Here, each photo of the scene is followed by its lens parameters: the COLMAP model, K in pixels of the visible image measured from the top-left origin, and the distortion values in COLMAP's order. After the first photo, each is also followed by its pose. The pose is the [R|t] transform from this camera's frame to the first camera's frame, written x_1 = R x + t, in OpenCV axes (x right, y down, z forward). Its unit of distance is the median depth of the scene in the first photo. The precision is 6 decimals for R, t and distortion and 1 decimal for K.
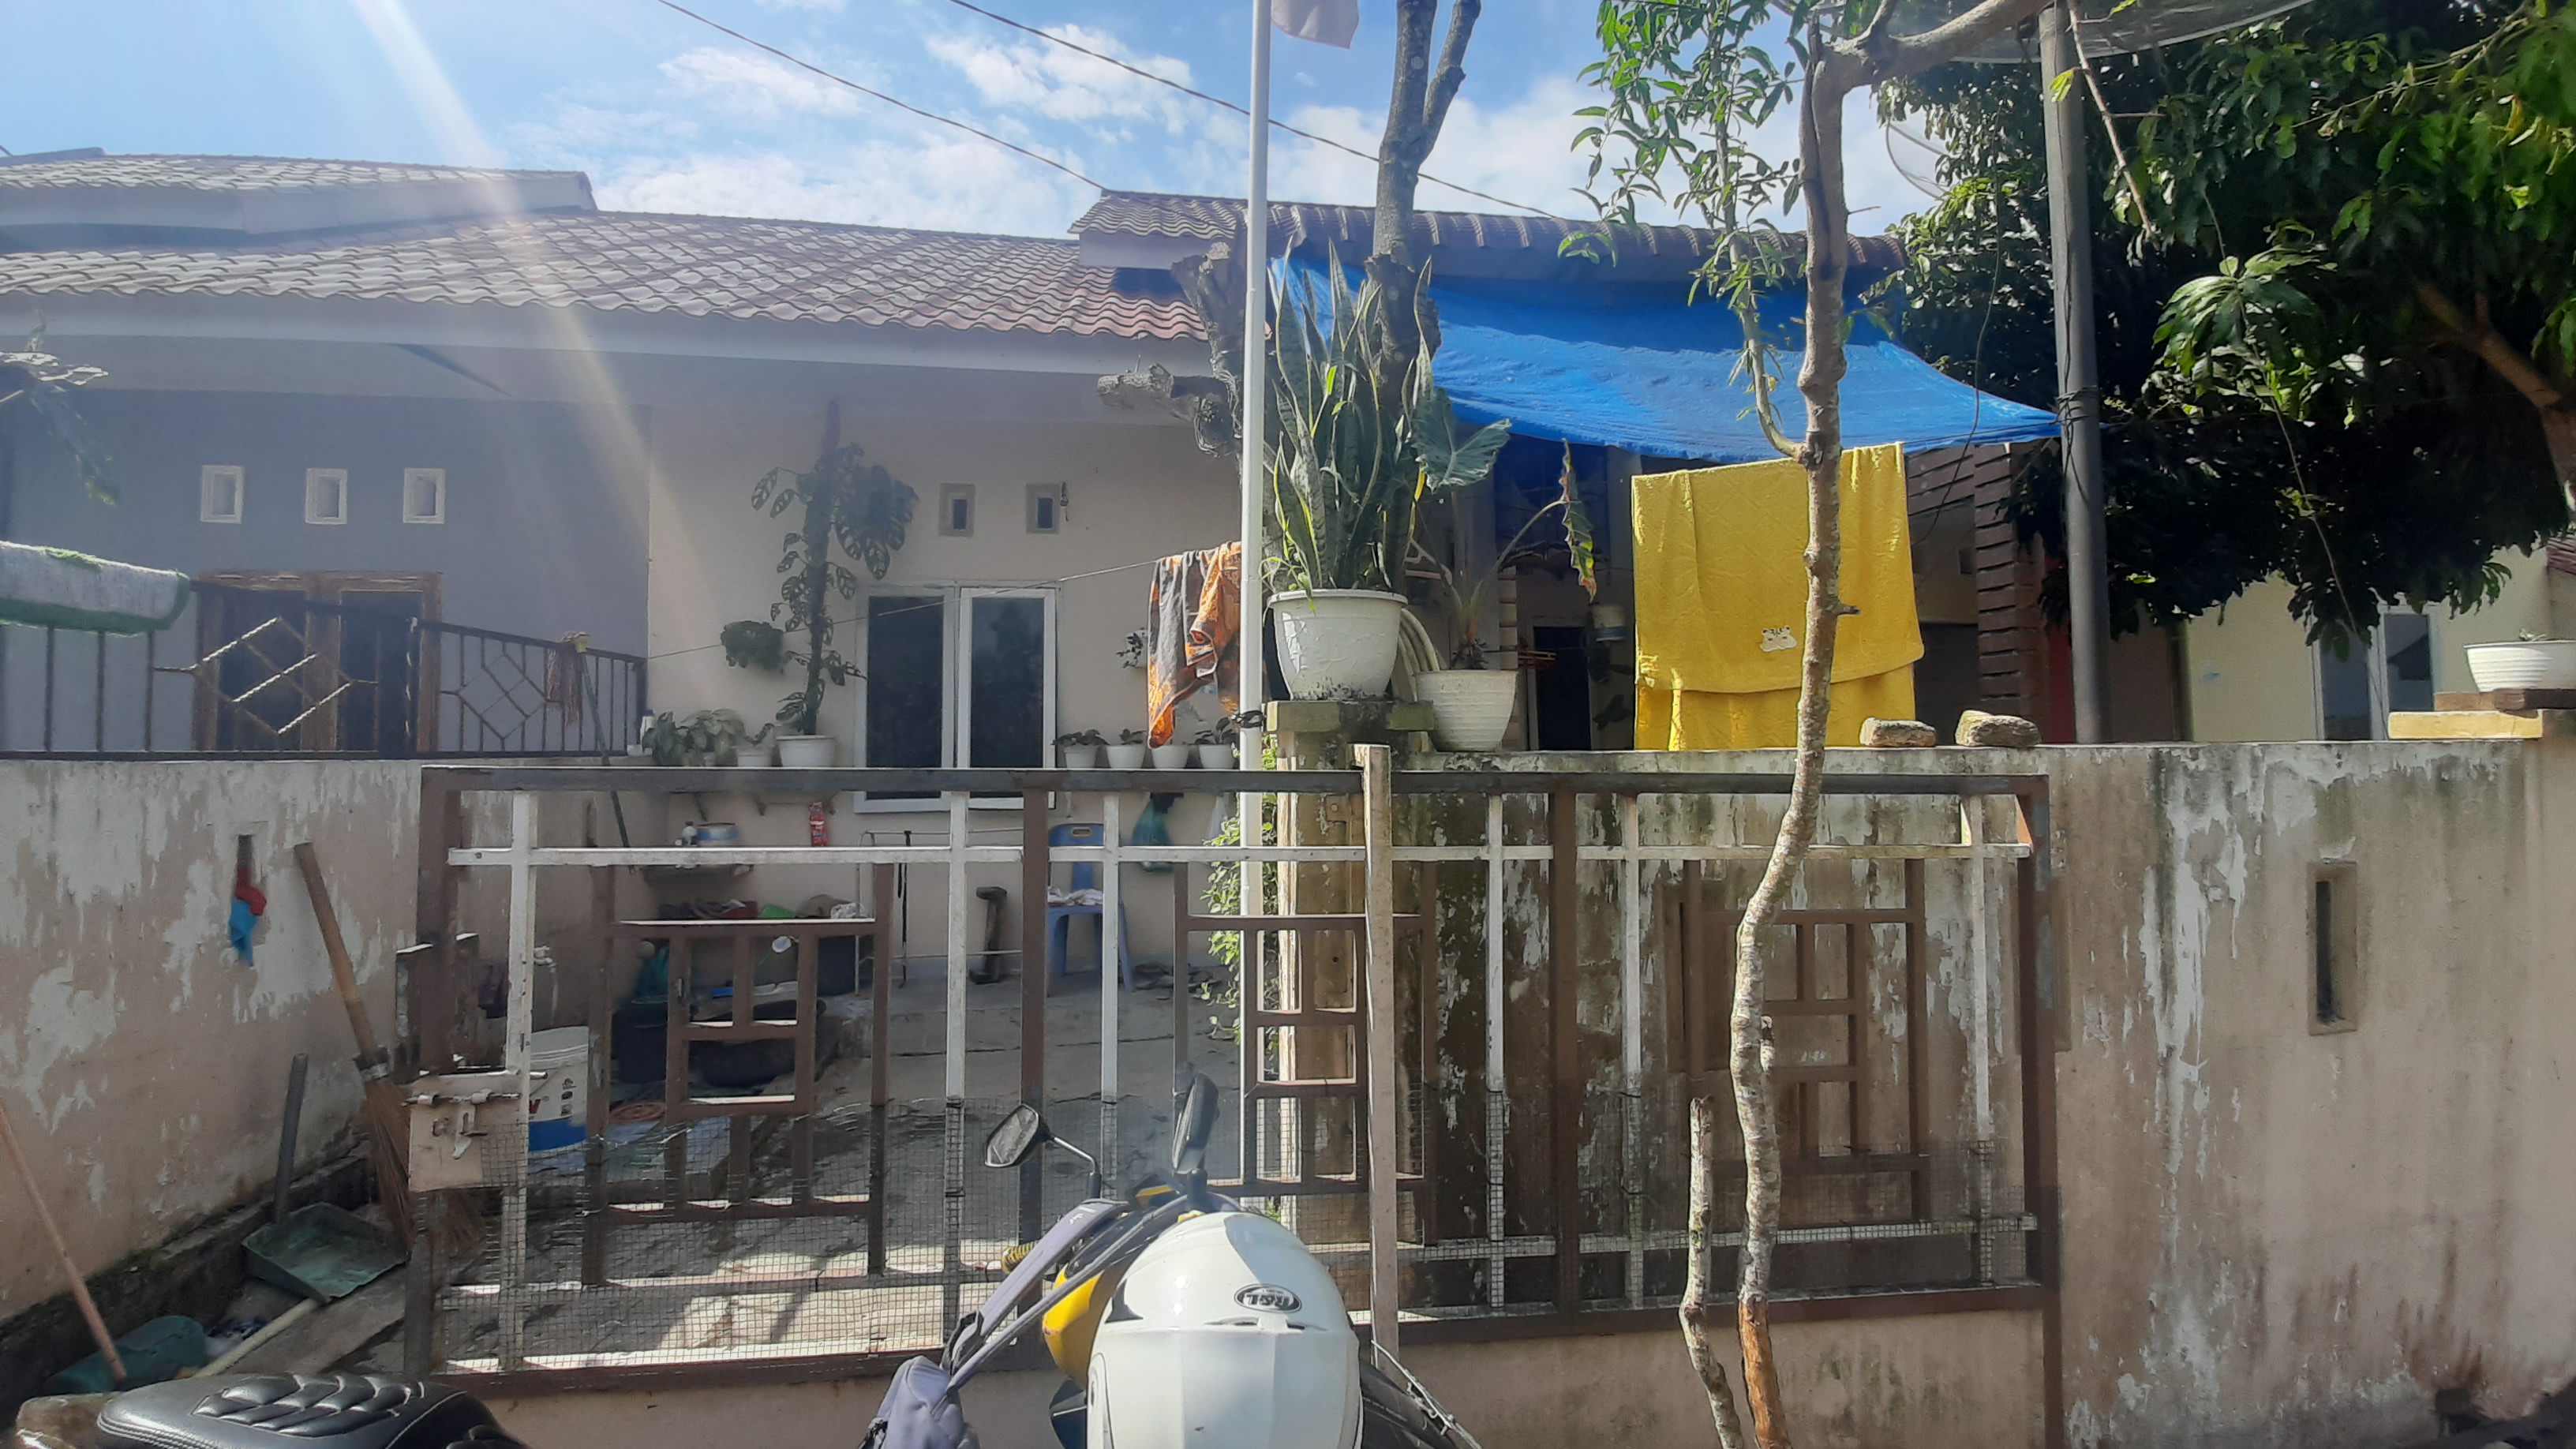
lens RADIAL K [[1045.8, 0, 1292.0], [0, 1045.8, 715.4], [0, 0, 1]] dist [-0.008667, -0.002689]
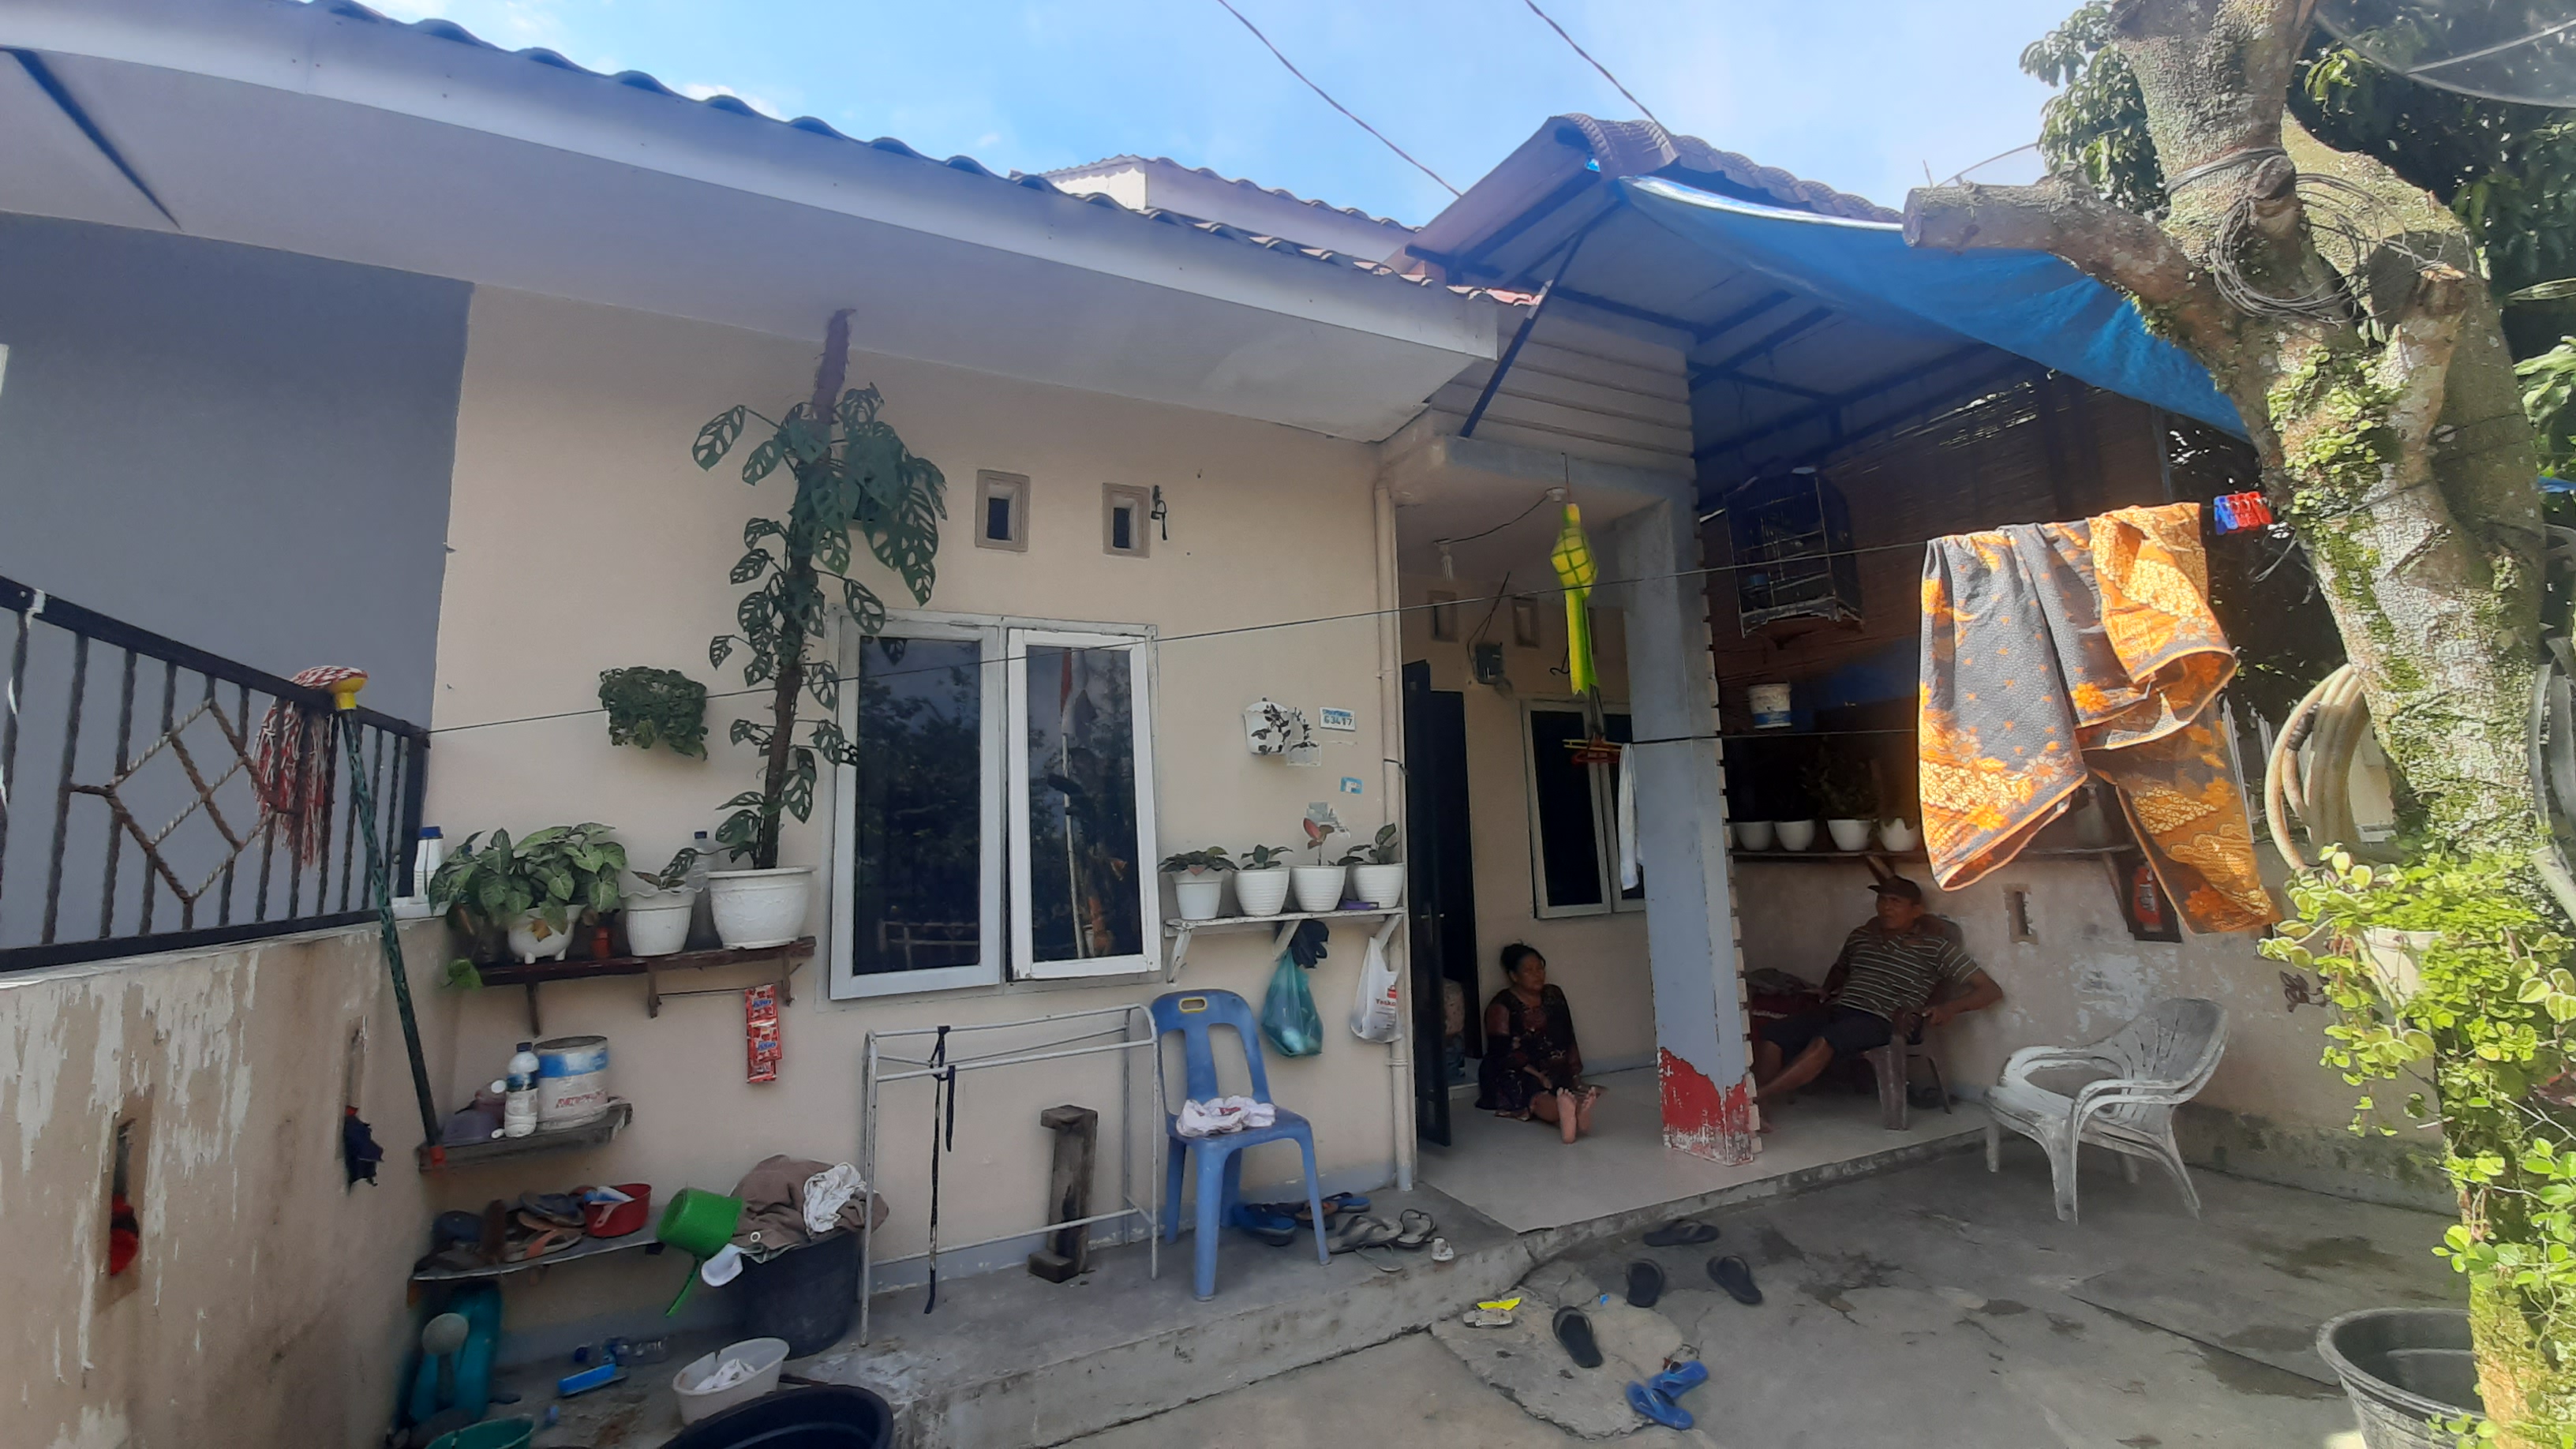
lens RADIAL K [[1045.8, 0, 1268.0], [0, 1045.8, 700.8], [0, 0, 1]] dist [-0.008667, -0.002689]
pose [[0.944938, 0.024086, 0.326361, -0.393033], [0.012688, 0.993841, -0.110083, -0.005850], [-0.327002, 0.108162, 0.938813, 0.367762]]
